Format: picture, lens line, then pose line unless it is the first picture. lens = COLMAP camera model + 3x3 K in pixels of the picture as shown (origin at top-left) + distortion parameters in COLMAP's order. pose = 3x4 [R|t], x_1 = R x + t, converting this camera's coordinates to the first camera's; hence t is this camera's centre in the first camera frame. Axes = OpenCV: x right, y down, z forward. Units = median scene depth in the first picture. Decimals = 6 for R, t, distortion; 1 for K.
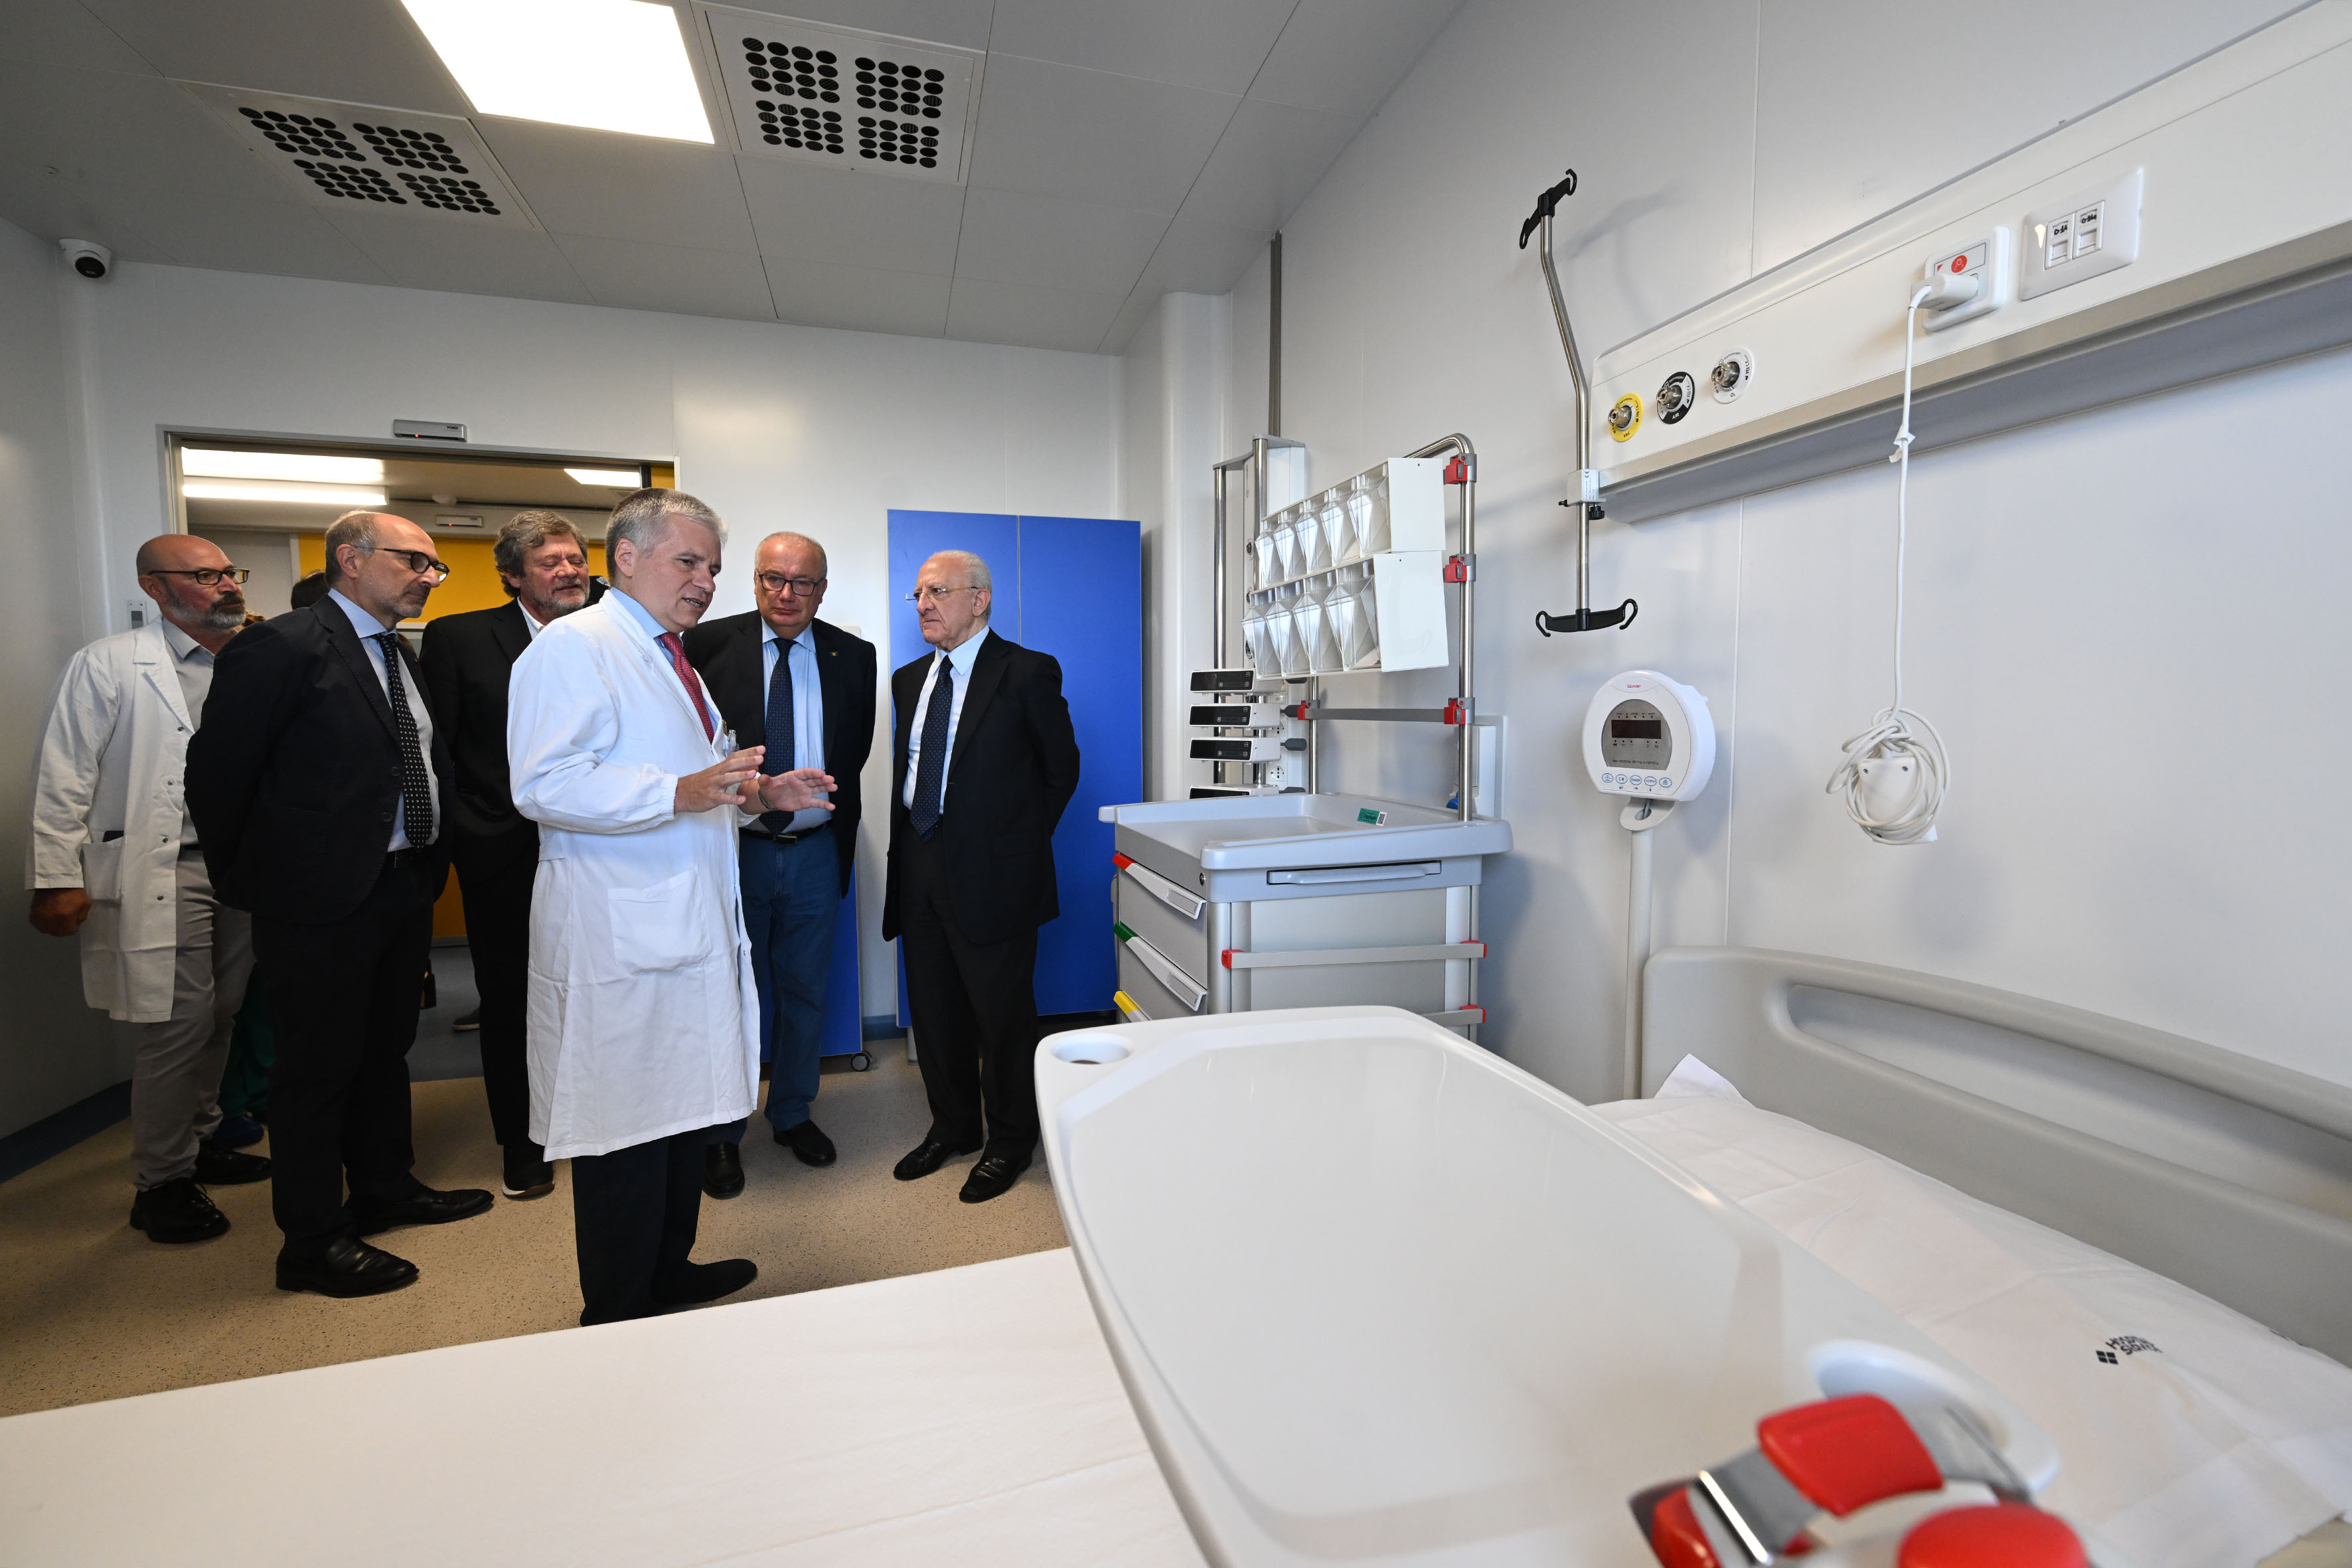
lens RADIAL K [[1012.1, 0, 1169.7], [0, 1012.1, 774.5], [0, 0, 1]] dist [-0.004042, -0.000244]
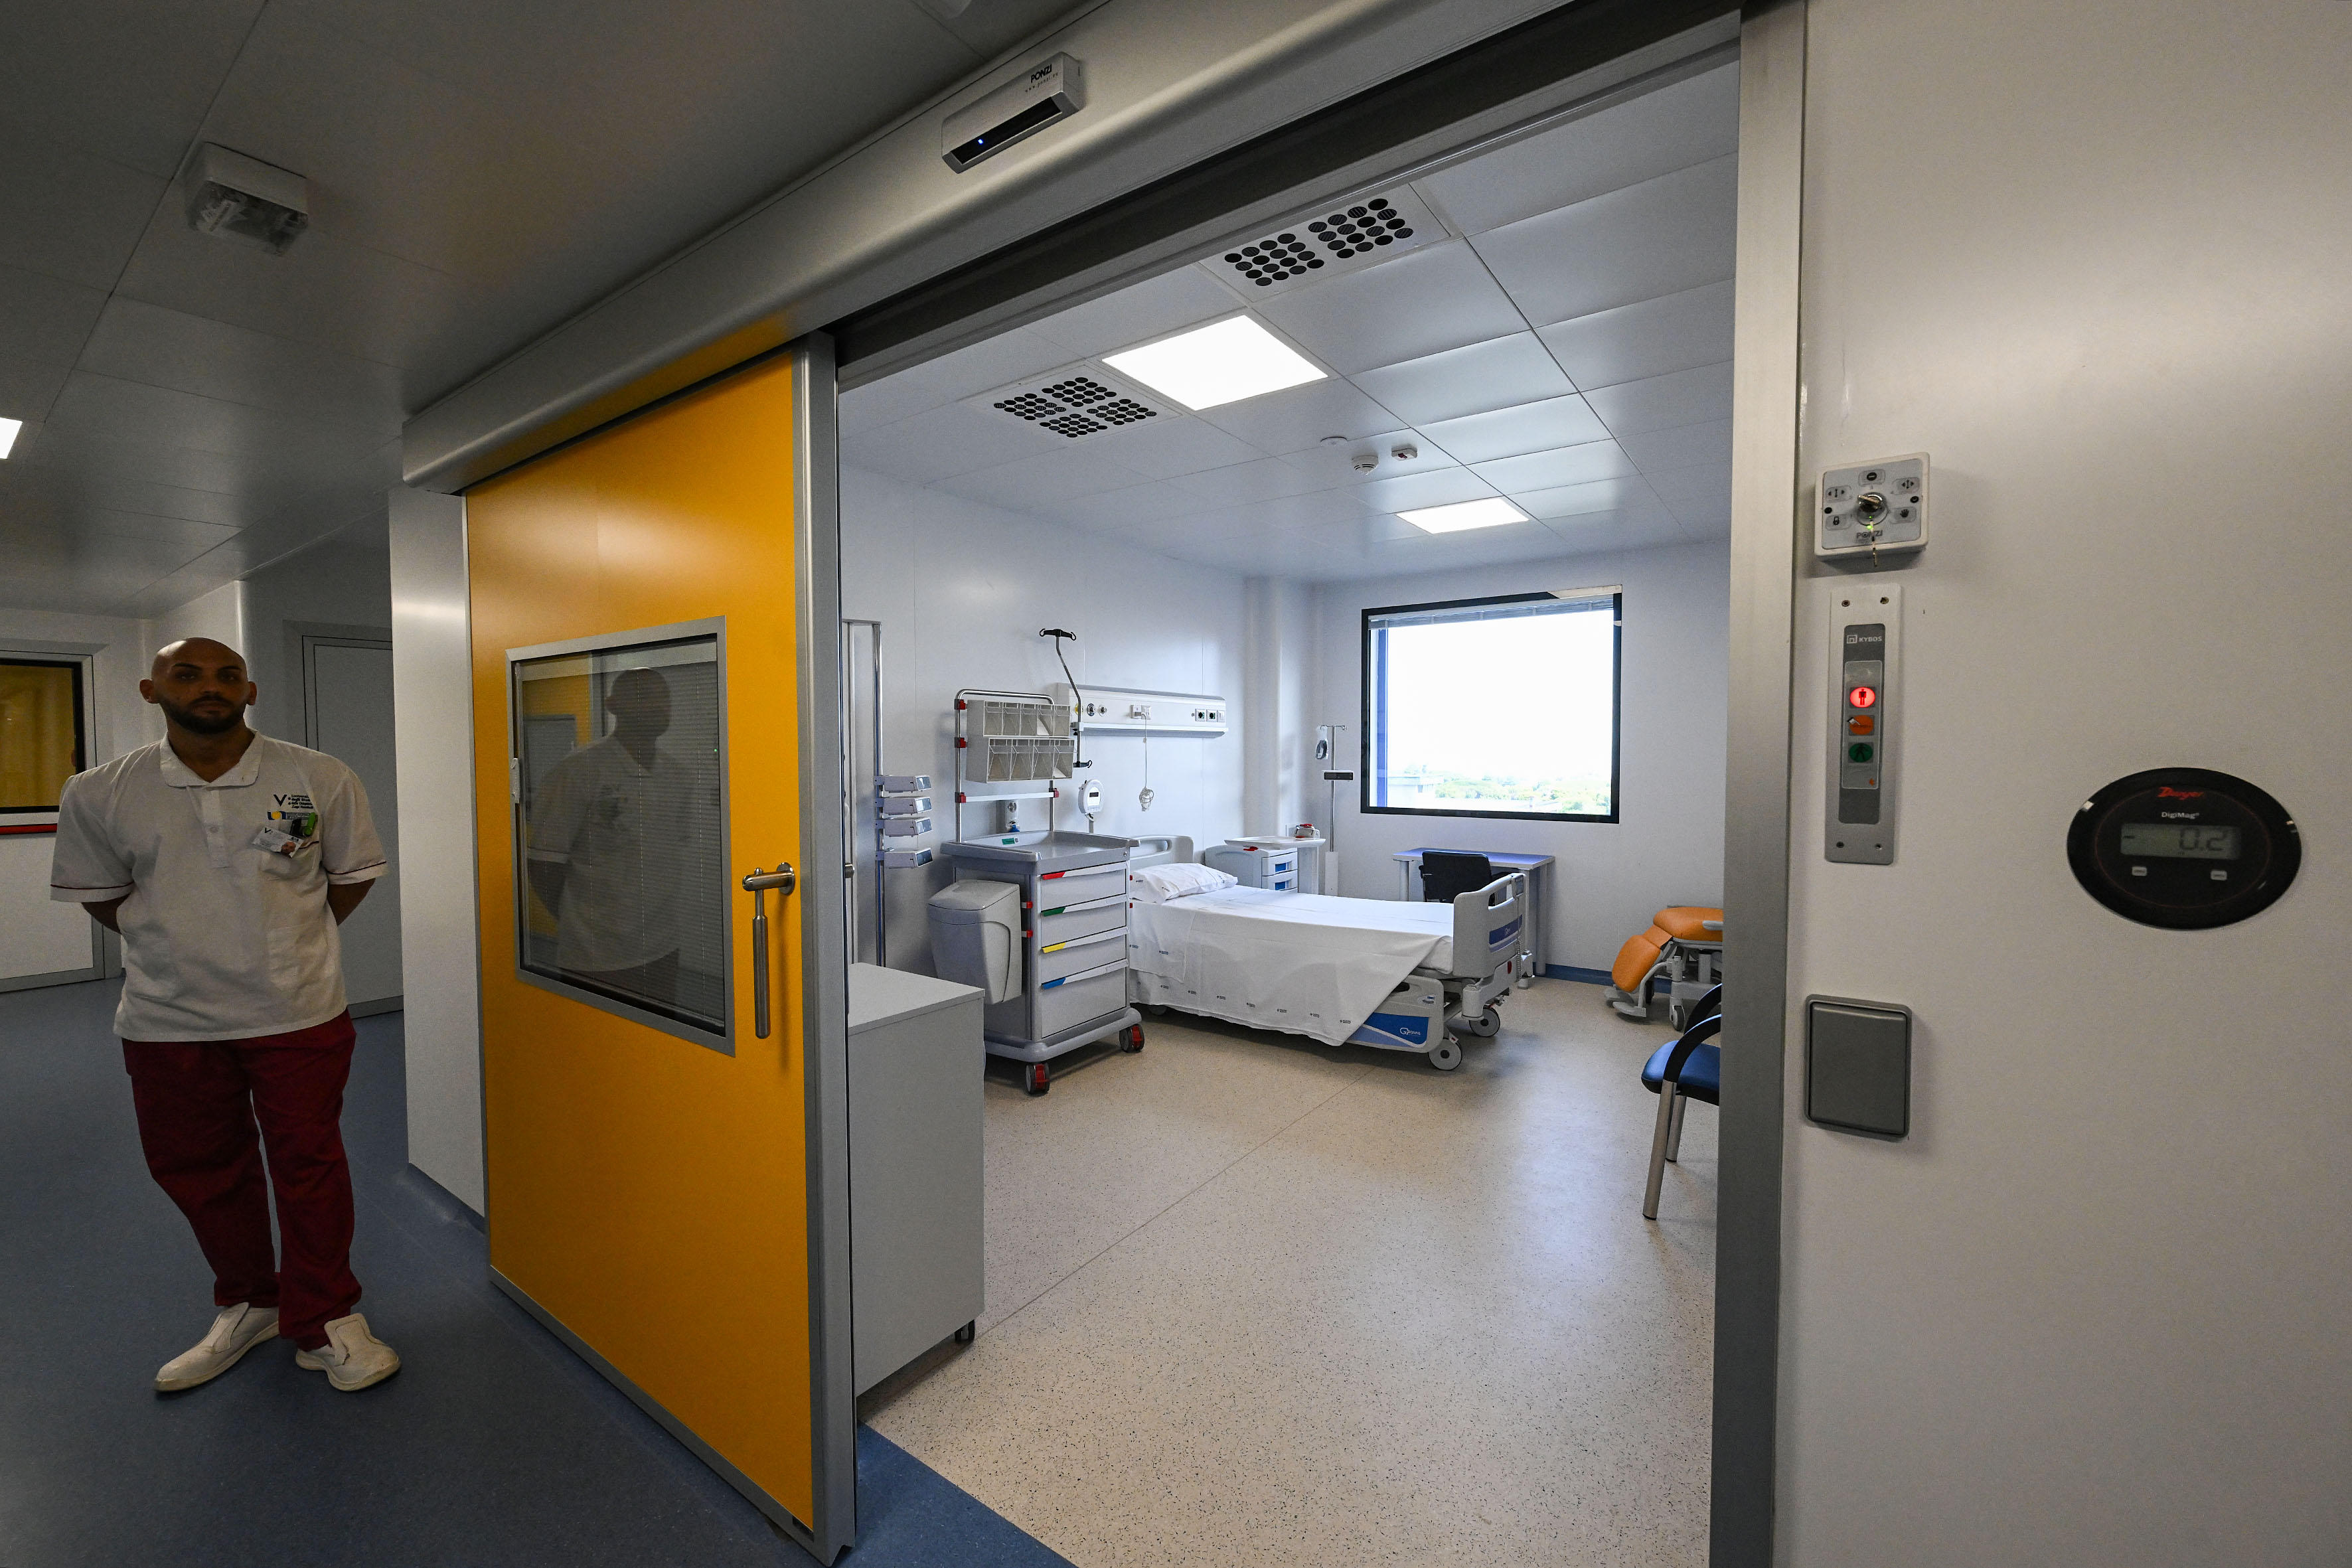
lens RADIAL K [[911.7, 0, 1188.2], [0, 911.7, 774.4], [0, 0, 1]] dist [0.003371, -0.000042]
pose [[-0.634636, -0.018344, 0.772594, -2.292833], [0.048719, 0.996780, 0.063687, -0.305202], [-0.771274, 0.078059, -0.631698, 2.741791]]
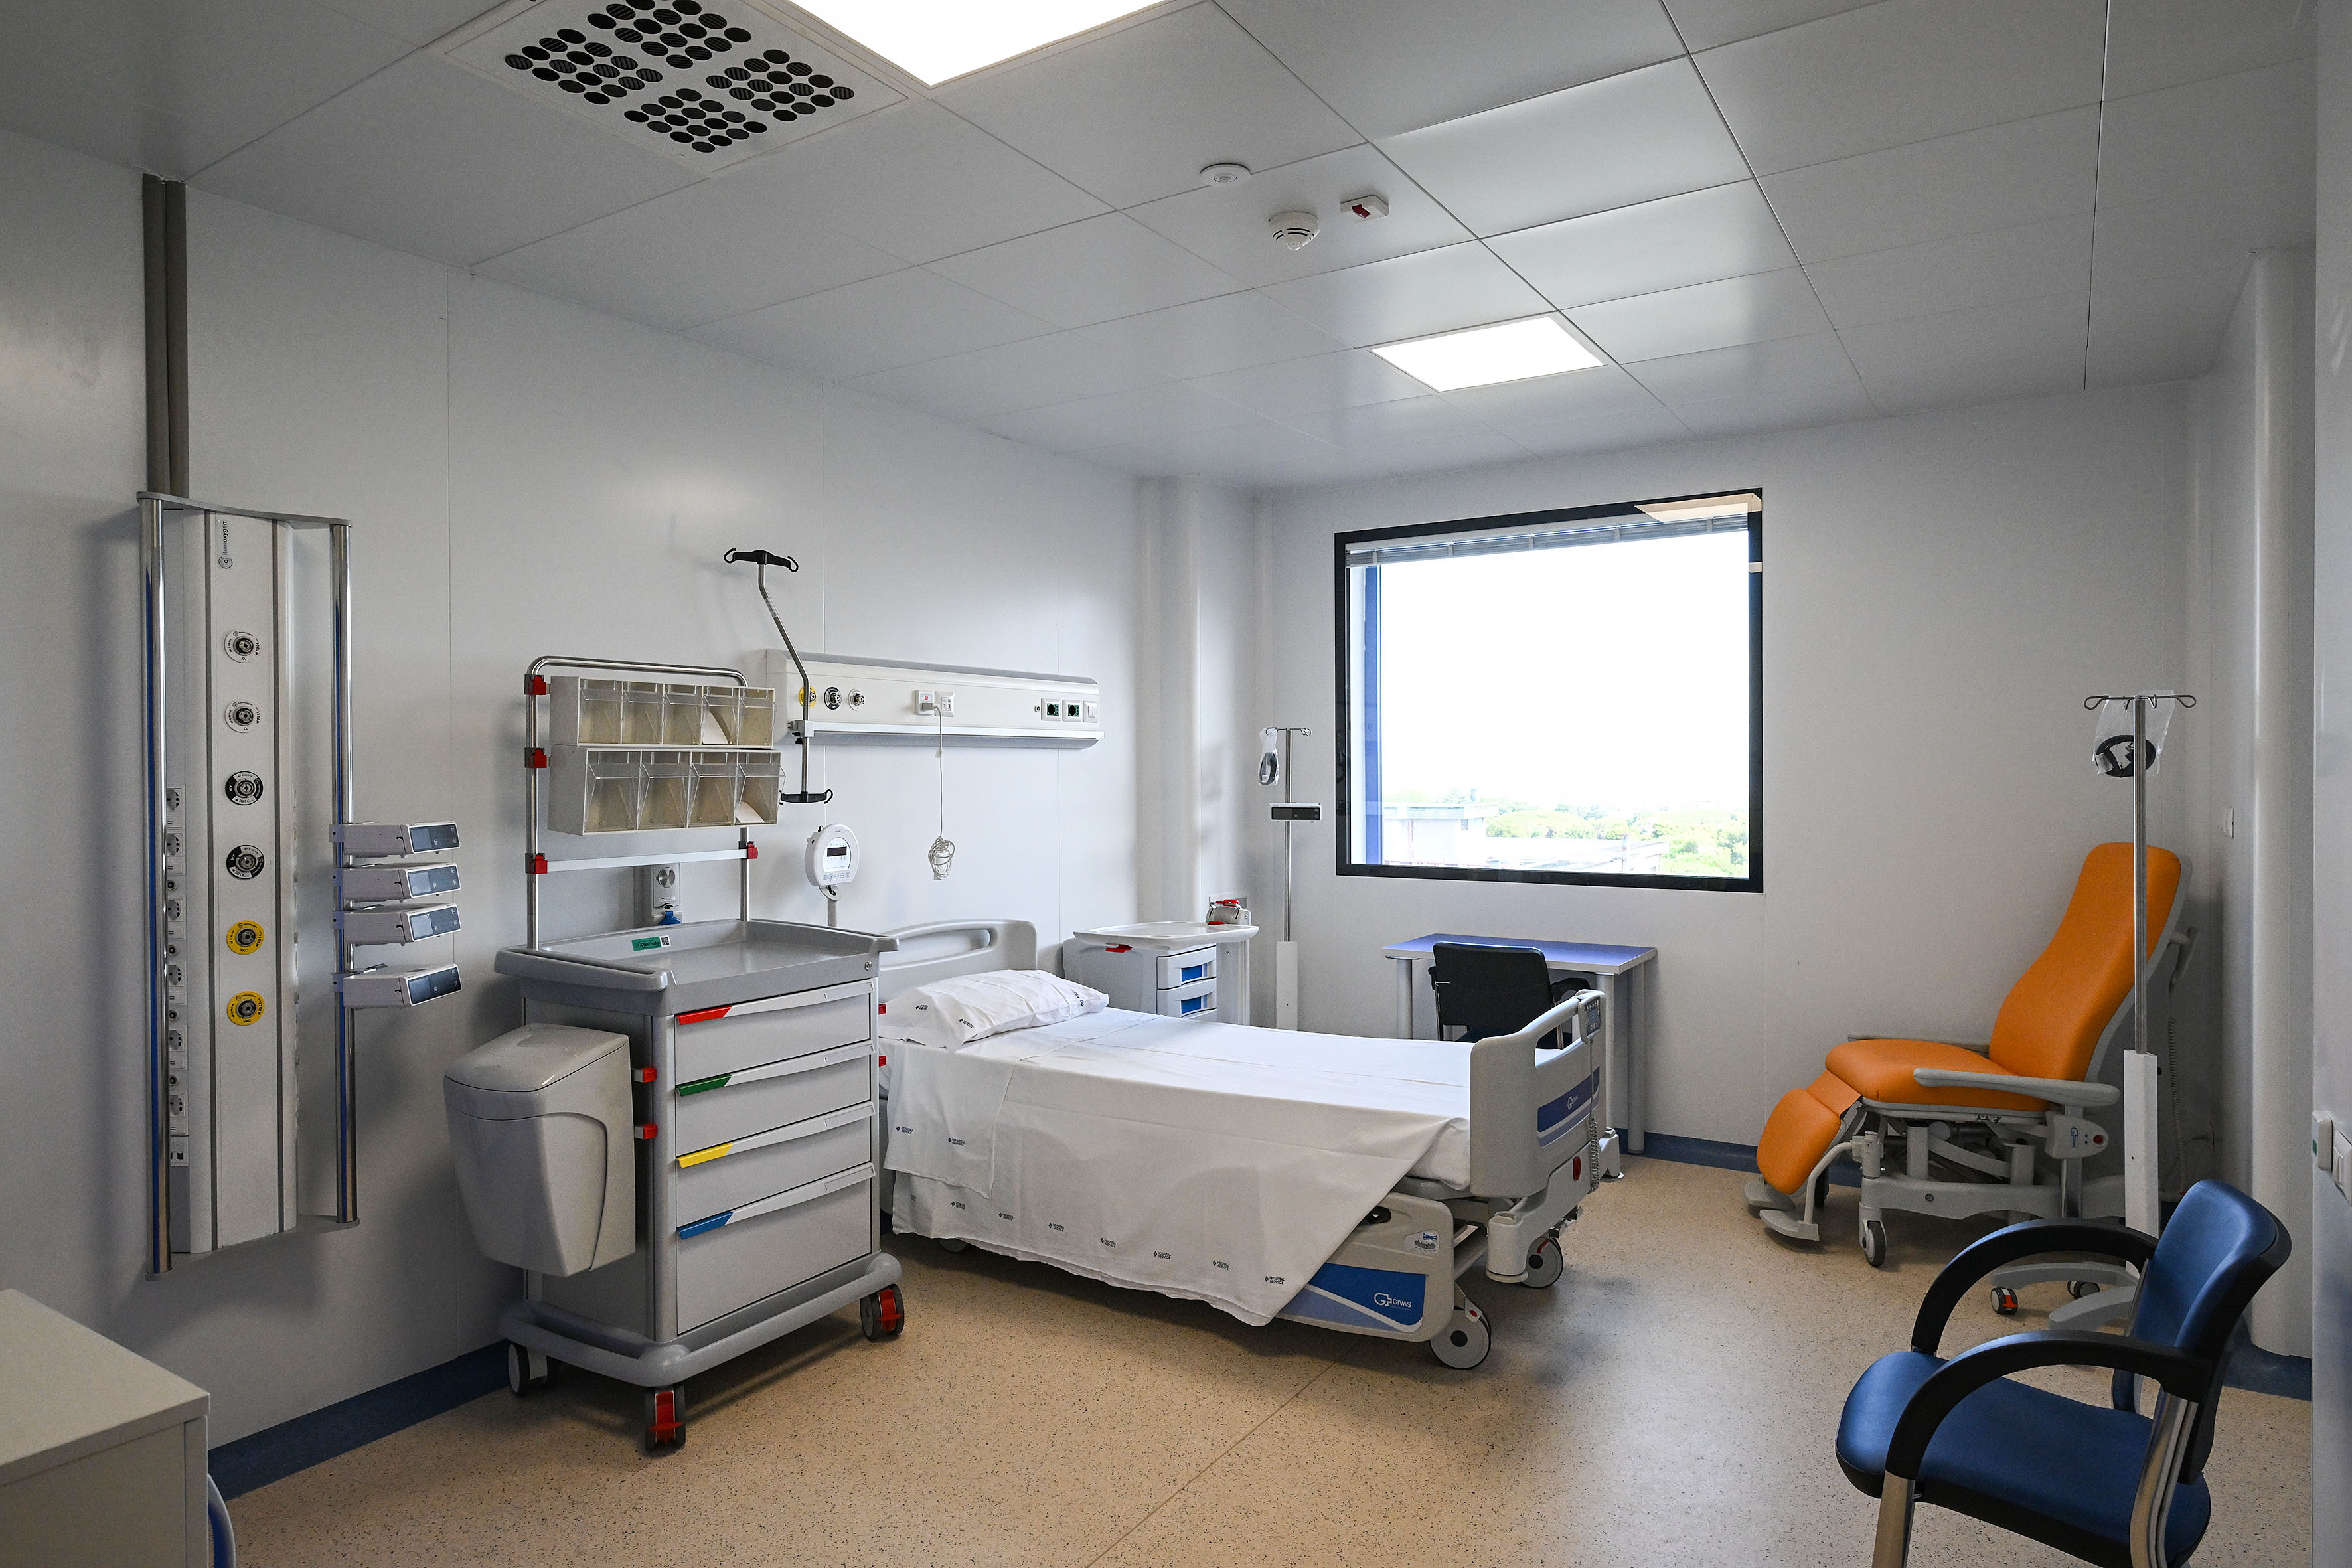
lens RADIAL K [[1334.7, 0, 1199.9], [0, 1334.7, 768.3], [0, 0, 1]] dist [0.006383, 0.002822]
pose [[-0.673561, 0.003546, 0.739123, -1.992913], [0.049006, 0.998002, 0.039871, -0.275998], [-0.737505, 0.063077, -0.672389, 2.180170]]
